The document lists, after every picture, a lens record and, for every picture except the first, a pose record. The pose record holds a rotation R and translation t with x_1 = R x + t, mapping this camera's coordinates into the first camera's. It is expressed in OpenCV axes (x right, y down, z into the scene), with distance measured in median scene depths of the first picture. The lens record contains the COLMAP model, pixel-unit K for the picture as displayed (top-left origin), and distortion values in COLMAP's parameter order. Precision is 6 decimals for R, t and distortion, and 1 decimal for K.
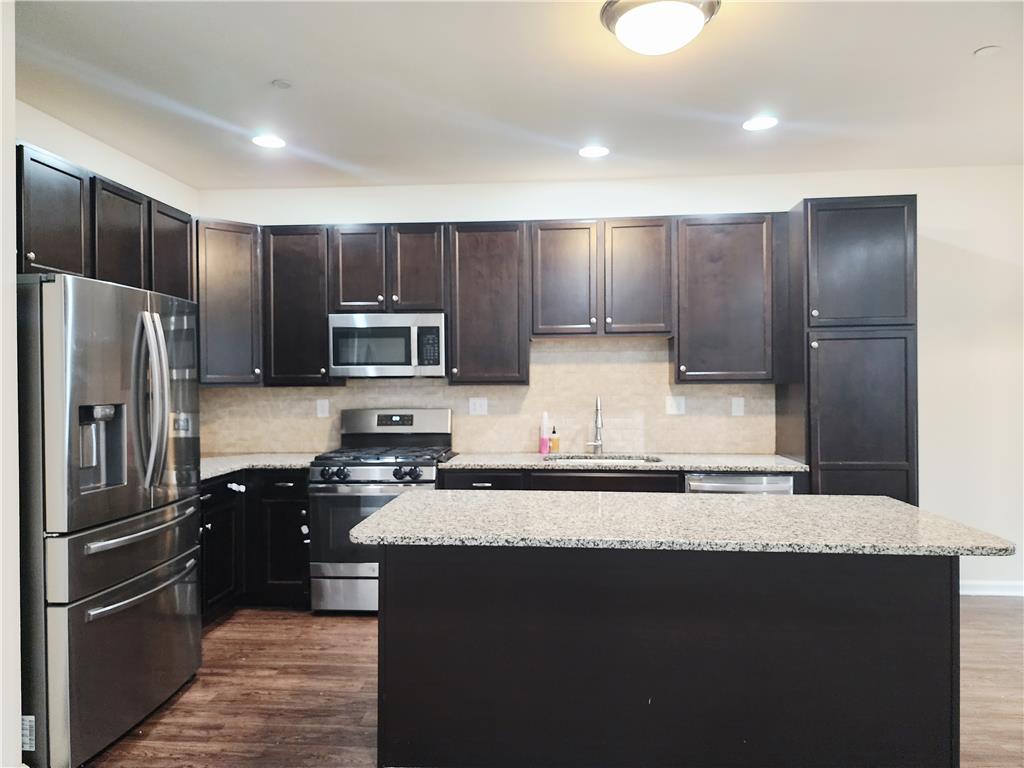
lens RADIAL K [[681.4, 0, 513.7], [0, 681.4, 387.4], [0, 0, 1]] dist [0.080265, -0.072739]
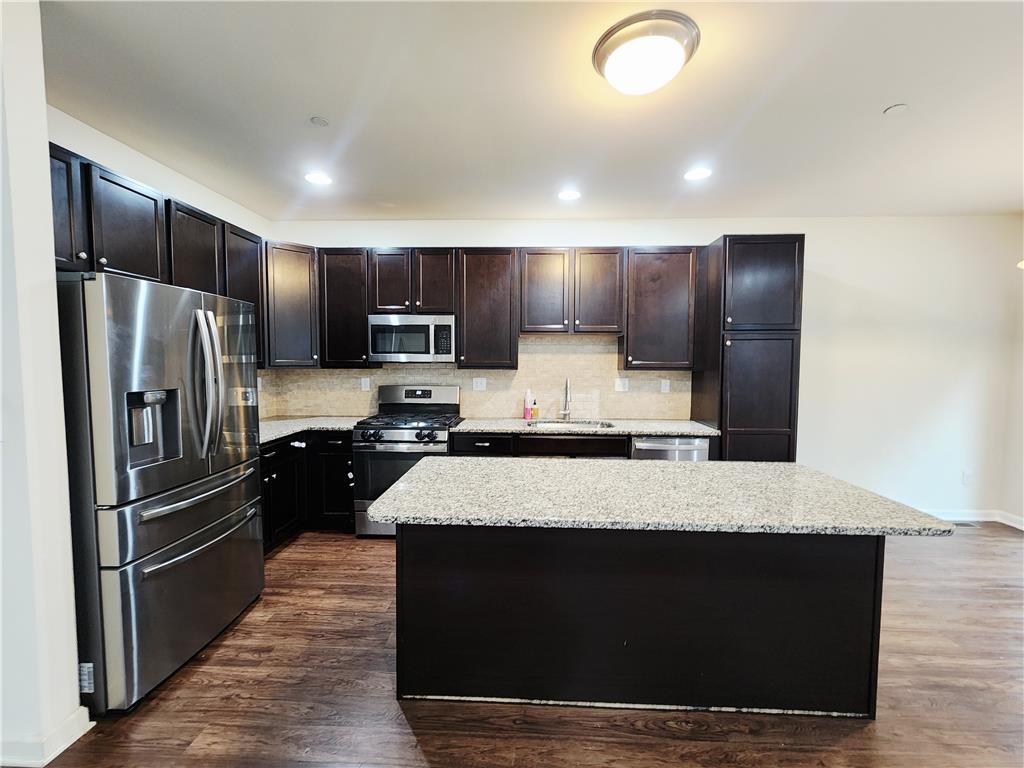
lens RADIAL K [[419.6, 0, 514.4], [0, 419.6, 384.3], [0, 0, 1]] dist [0.001115, 0.000782]
pose [[0.999240, 0.009964, 0.037681, -0.016084], [-0.011798, 0.998741, 0.048760, -0.016428], [-0.037148, -0.049167, 0.998100, 0.183367]]
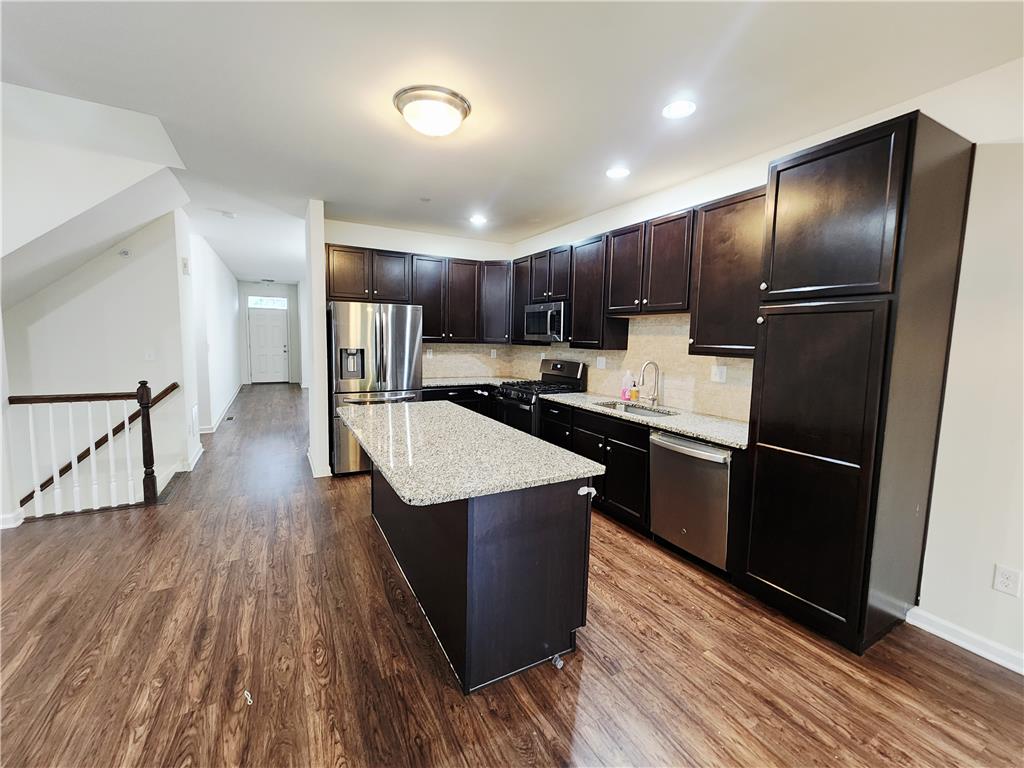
lens RADIAL K [[422.3, 0, 514.7], [0, 422.3, 385.4], [0, 0, 1]] dist [-0.000699, 0.002479]
pose [[0.548336, 0.115273, -0.828275, 0.735369], [-0.032455, 0.992641, 0.116662, -0.029802], [0.835628, -0.037088, 0.548042, 0.394379]]
